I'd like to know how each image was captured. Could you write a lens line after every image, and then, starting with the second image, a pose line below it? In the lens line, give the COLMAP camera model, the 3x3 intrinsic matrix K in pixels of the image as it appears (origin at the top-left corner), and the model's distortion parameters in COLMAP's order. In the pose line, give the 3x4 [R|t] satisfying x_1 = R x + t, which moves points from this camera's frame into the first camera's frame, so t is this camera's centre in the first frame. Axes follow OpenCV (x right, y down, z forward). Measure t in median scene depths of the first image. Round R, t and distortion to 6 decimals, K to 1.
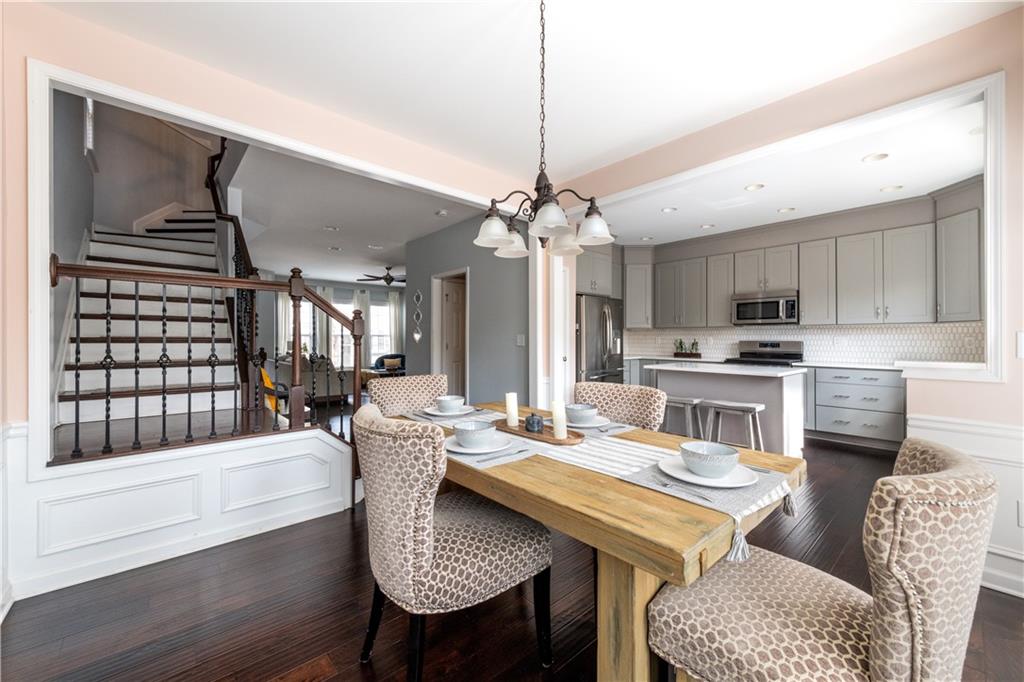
lens RADIAL K [[407.6, 0, 513.6], [0, 407.6, 336.9], [0, 0, 1]] dist [0.002749, -0.000858]
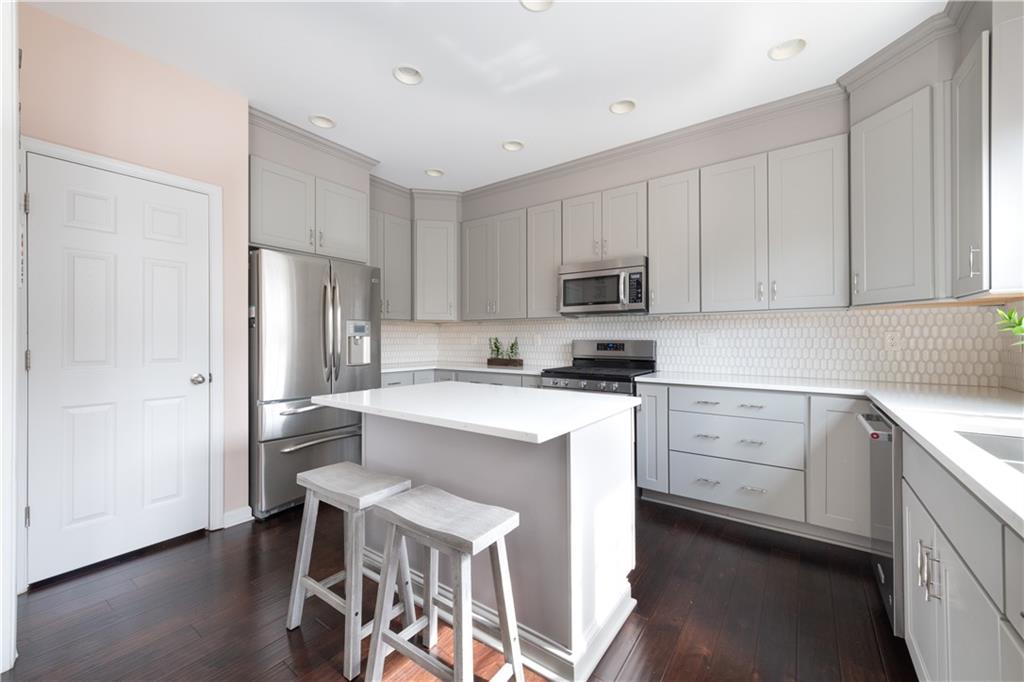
lens RADIAL K [[407.6, 0, 515.2], [0, 407.6, 336.6], [0, 0, 1]] dist [0.002749, -0.000858]
pose [[0.976469, 0.001034, 0.215653, 0.363742], [-0.000420, 0.999996, -0.002896, 0.006866], [-0.215655, 0.002737, 0.976466, 0.434649]]
